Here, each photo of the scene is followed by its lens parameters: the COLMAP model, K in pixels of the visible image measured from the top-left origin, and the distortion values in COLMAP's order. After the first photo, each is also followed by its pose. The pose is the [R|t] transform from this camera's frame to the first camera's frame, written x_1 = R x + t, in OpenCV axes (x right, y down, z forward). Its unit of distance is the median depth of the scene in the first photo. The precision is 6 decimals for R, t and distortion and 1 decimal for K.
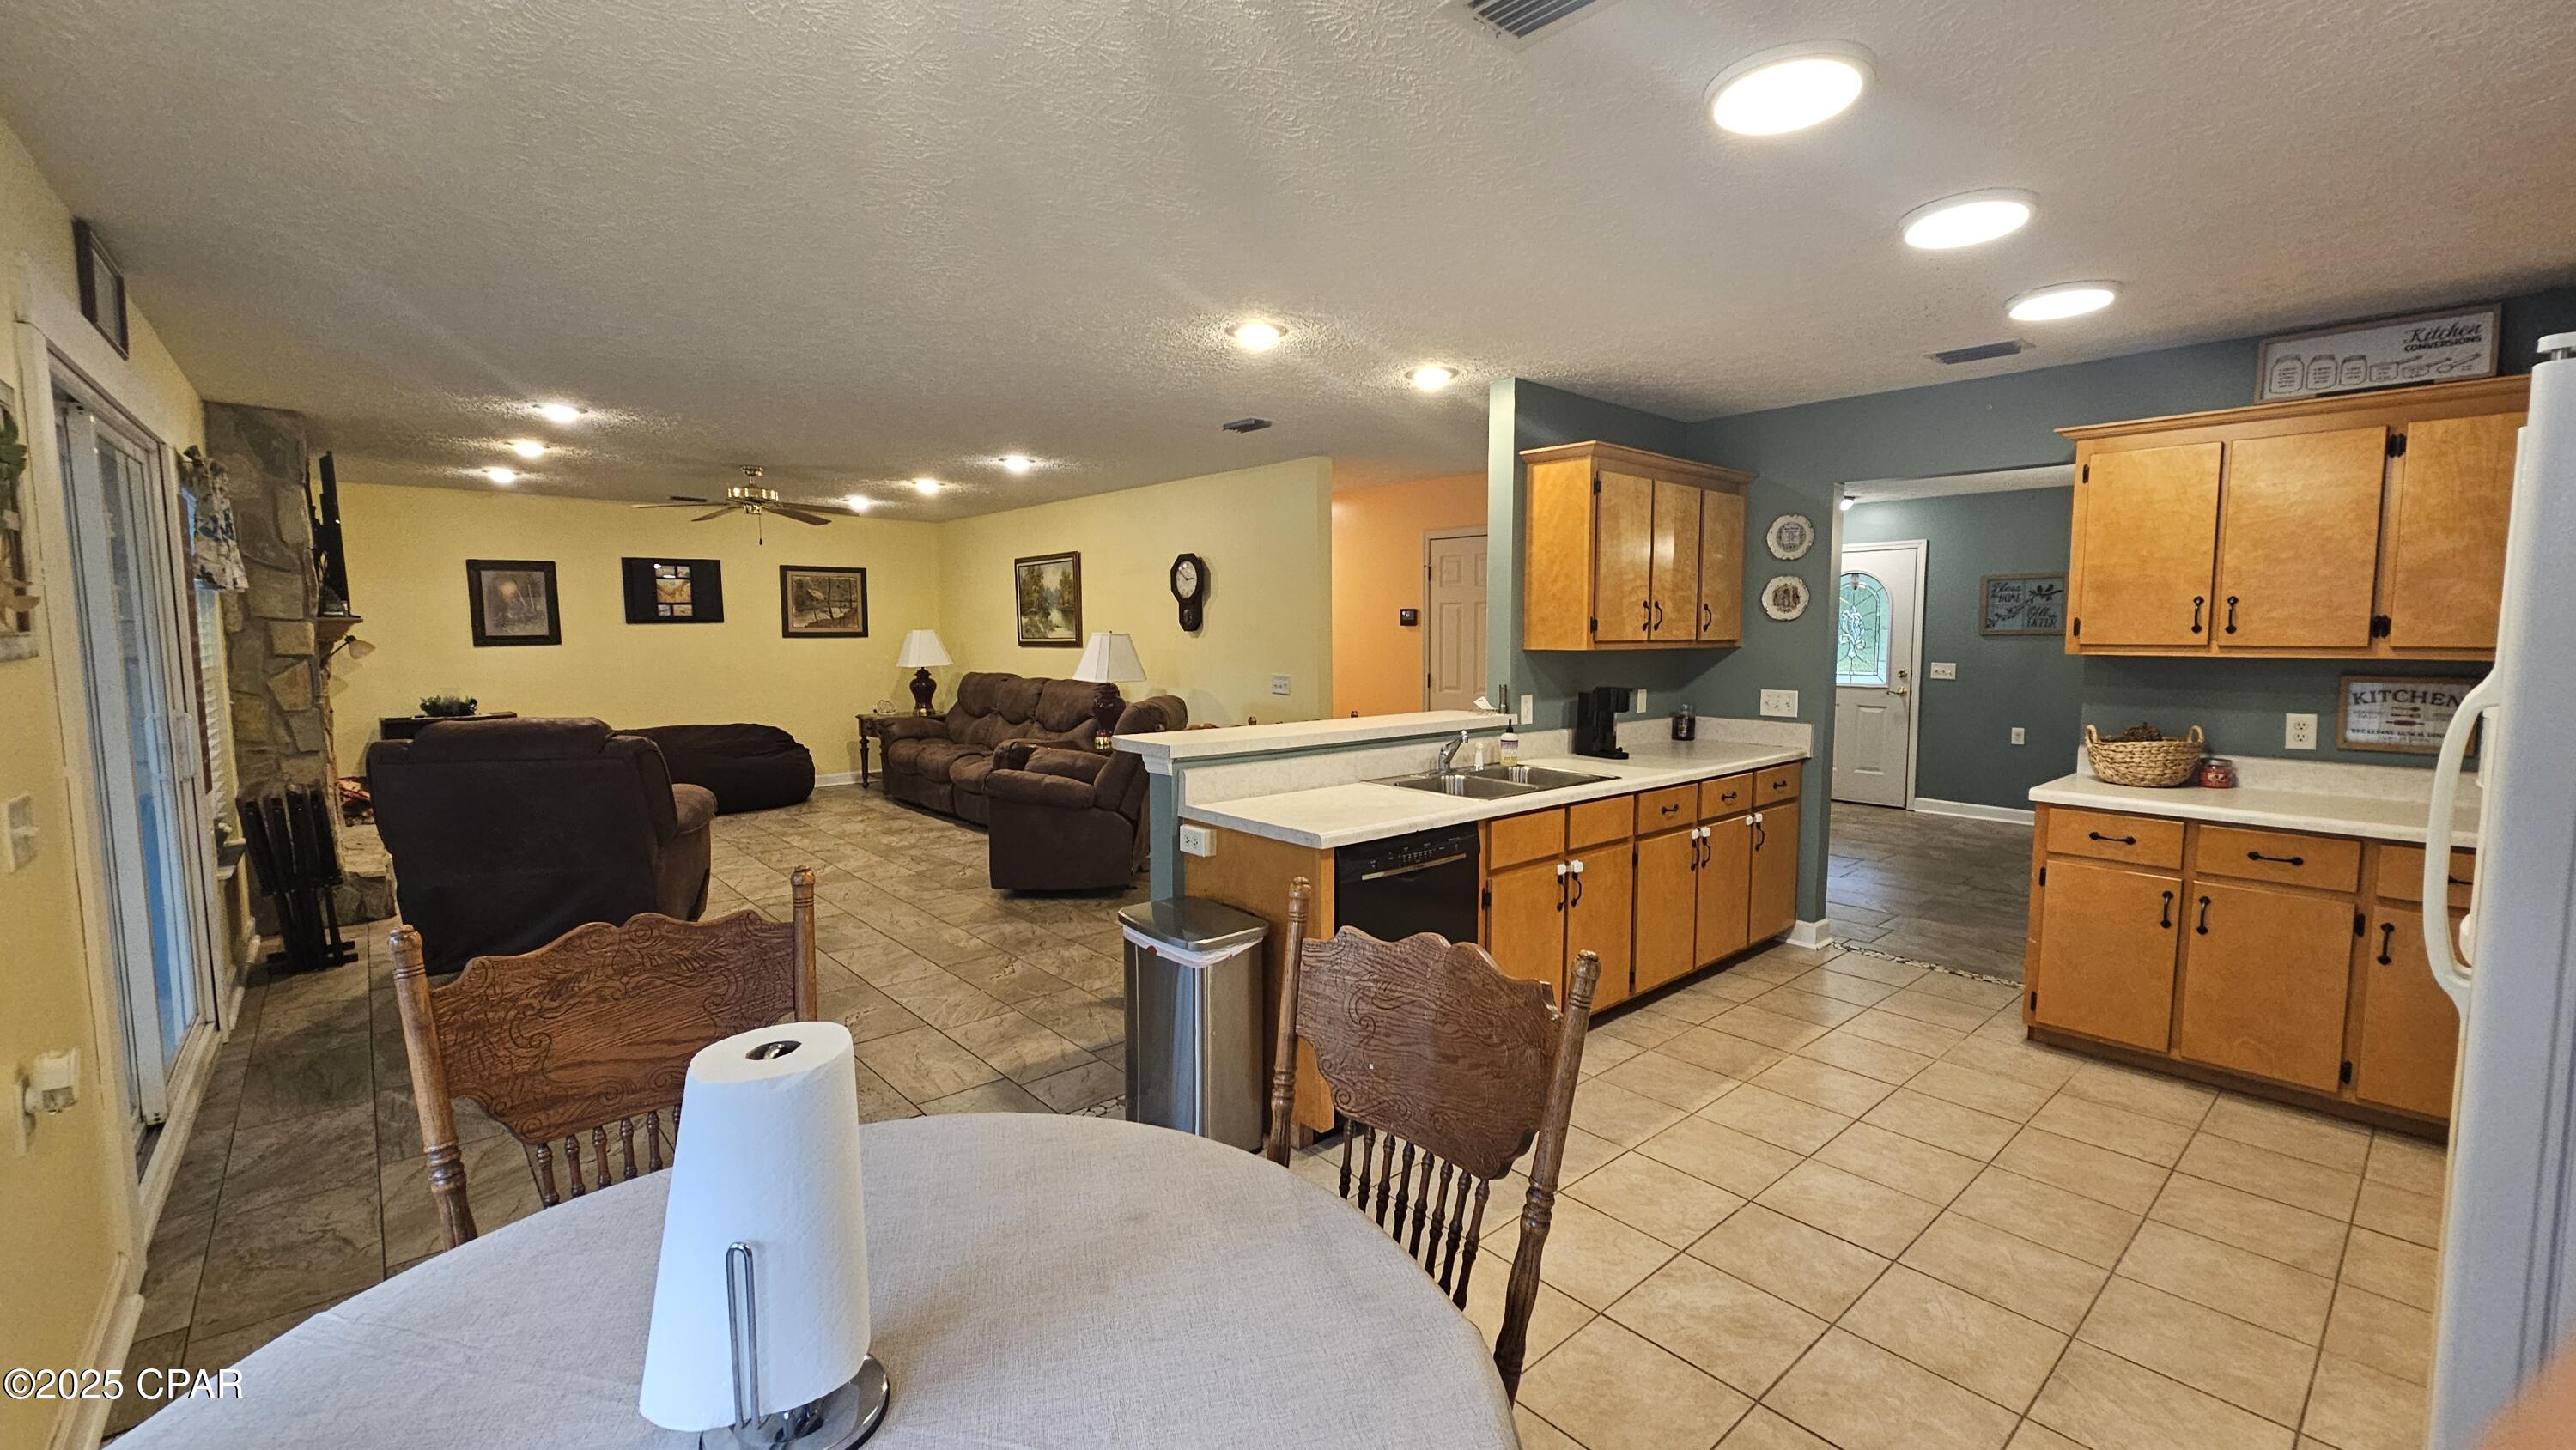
lens RADIAL K [[1051.5, 0, 1293.1], [0, 1051.5, 716.6], [0, 0, 1]] dist [-0.000561, 0.000300]
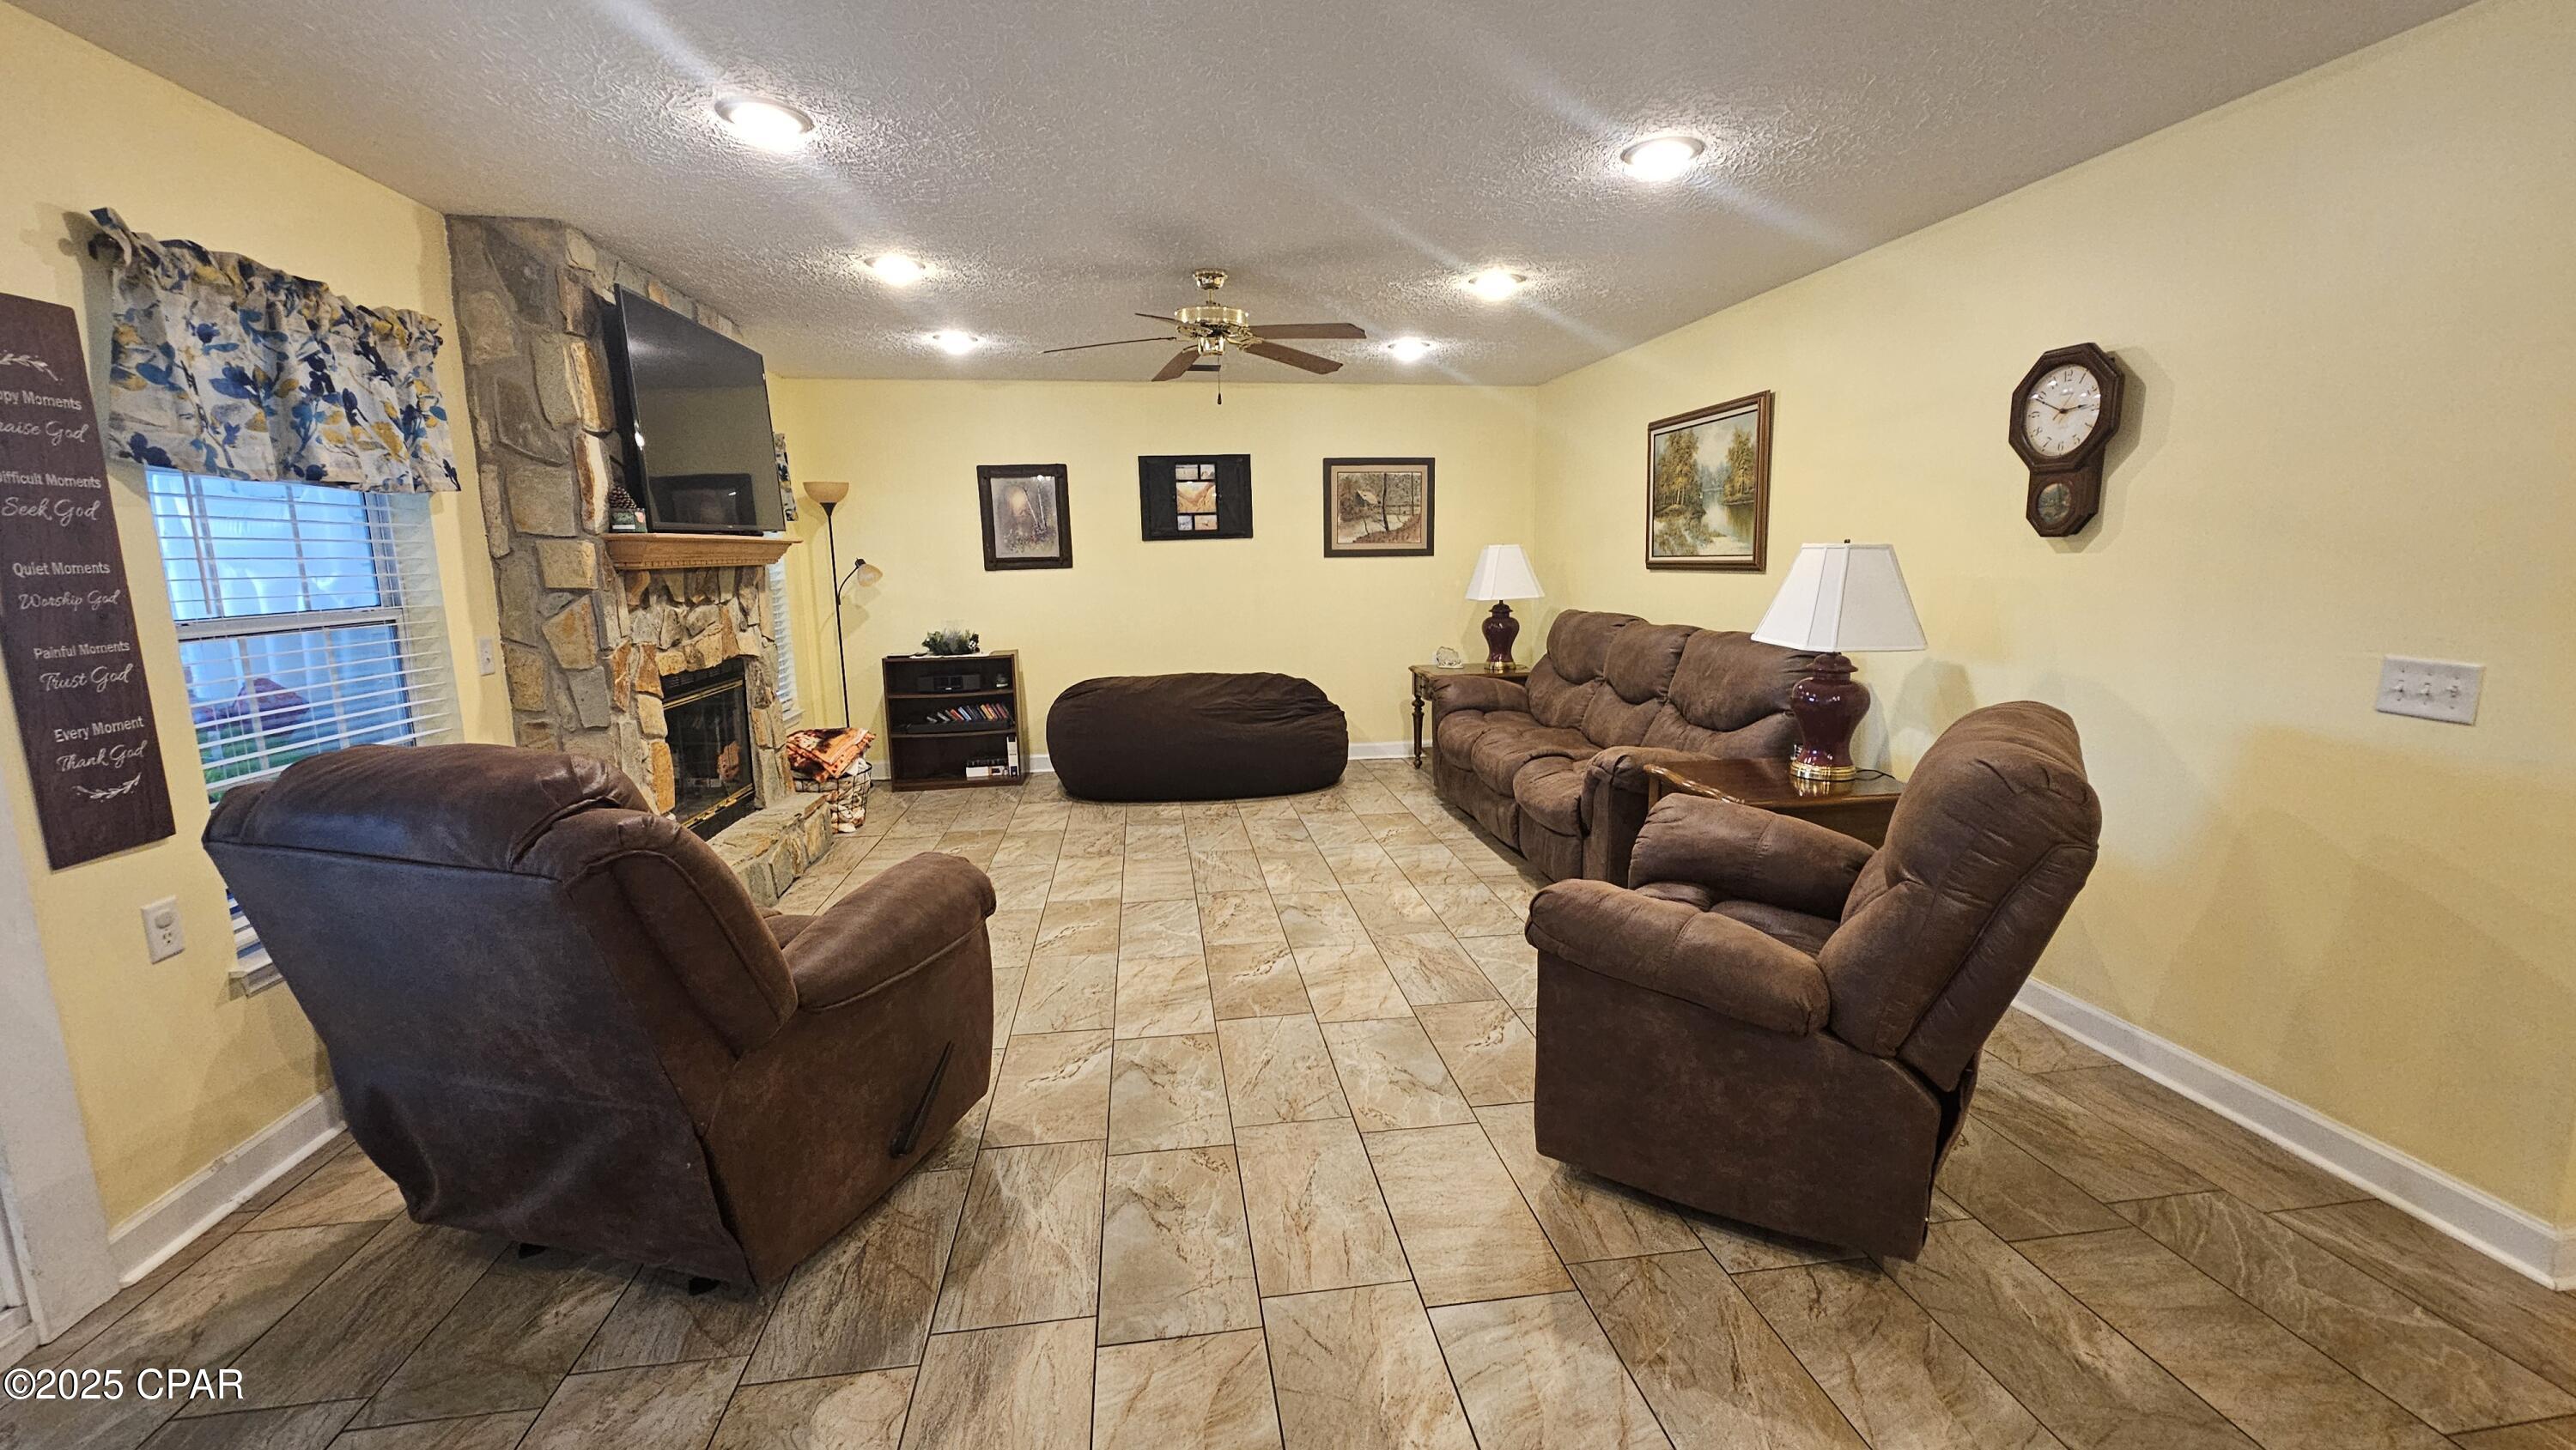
lens RADIAL K [[1051.5, 0, 1293.1], [0, 1051.5, 716.6], [0, 0, 1]] dist [-0.000561, 0.000300]
pose [[0.835821, 0.075873, -0.543734, -0.102312], [-0.033825, 0.995639, 0.086937, -0.030329], [0.547959, -0.054272, 0.834743, 0.405291]]
